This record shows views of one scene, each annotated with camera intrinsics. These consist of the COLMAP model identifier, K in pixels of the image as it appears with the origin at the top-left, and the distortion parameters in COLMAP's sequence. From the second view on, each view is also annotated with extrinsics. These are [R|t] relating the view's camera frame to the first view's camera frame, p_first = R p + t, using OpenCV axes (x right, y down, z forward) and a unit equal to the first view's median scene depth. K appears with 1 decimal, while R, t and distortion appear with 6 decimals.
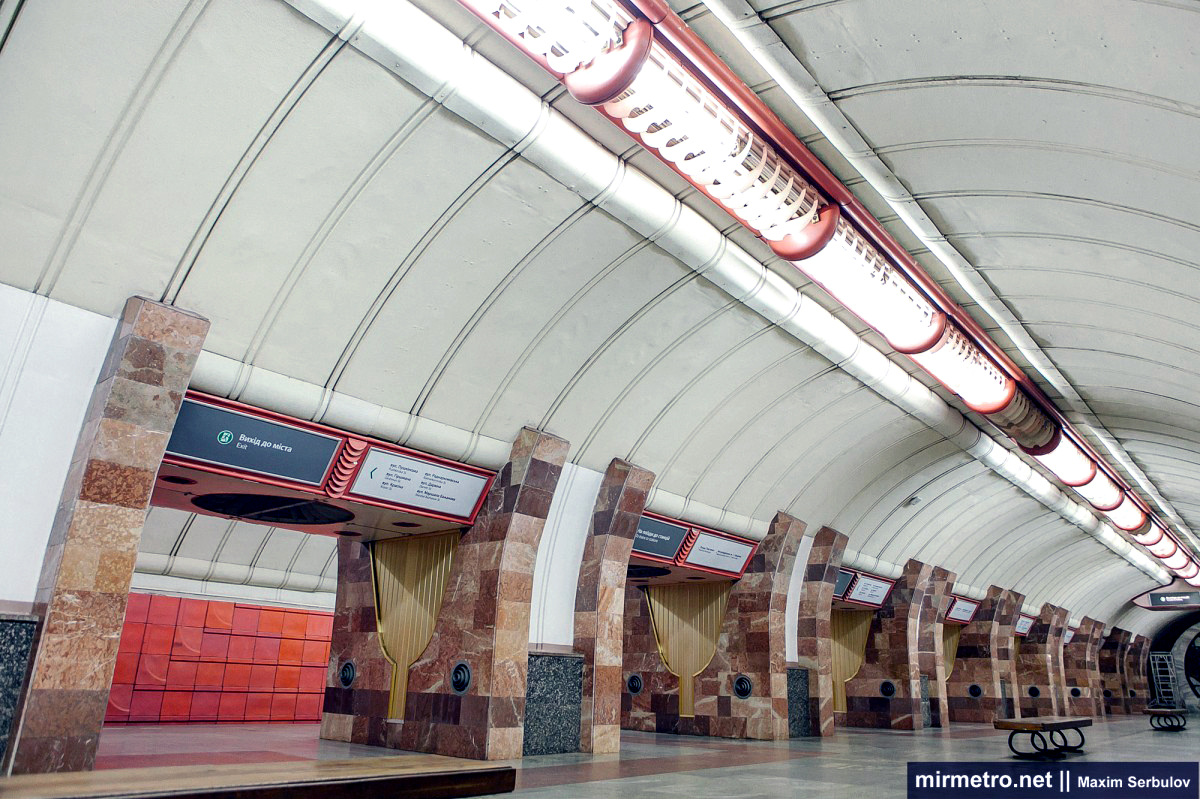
lens RADIAL K [[810.3, 0, 600.8], [0, 810.3, 420.6], [0, 0, 1]] dist [-0.064926, 0.040031]
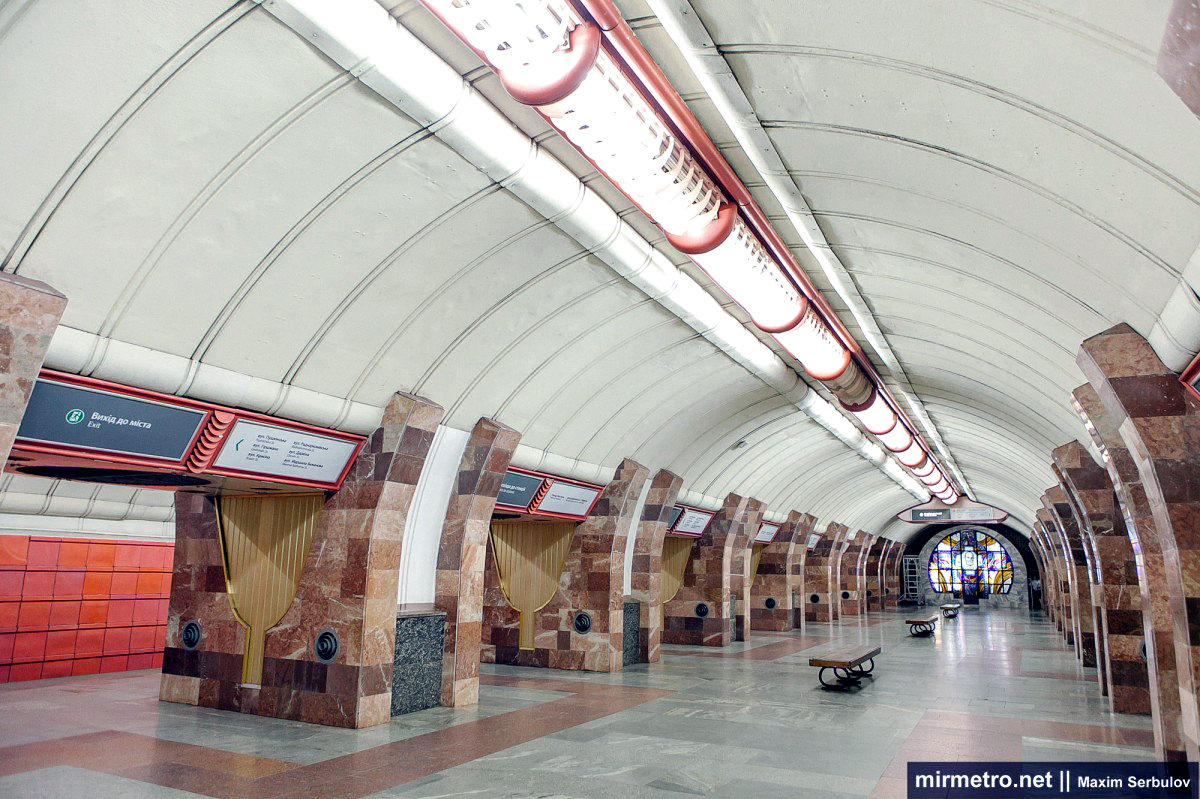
lens RADIAL K [[810.3, 0, 600.8], [0, 810.3, 420.6], [0, 0, 1]] dist [-0.064926, 0.040031]
pose [[0.970773, 0.031577, 0.237913, -0.084691], [-0.062496, 0.990368, 0.123557, -0.089255], [-0.231720, -0.134814, 0.963396, 0.013953]]
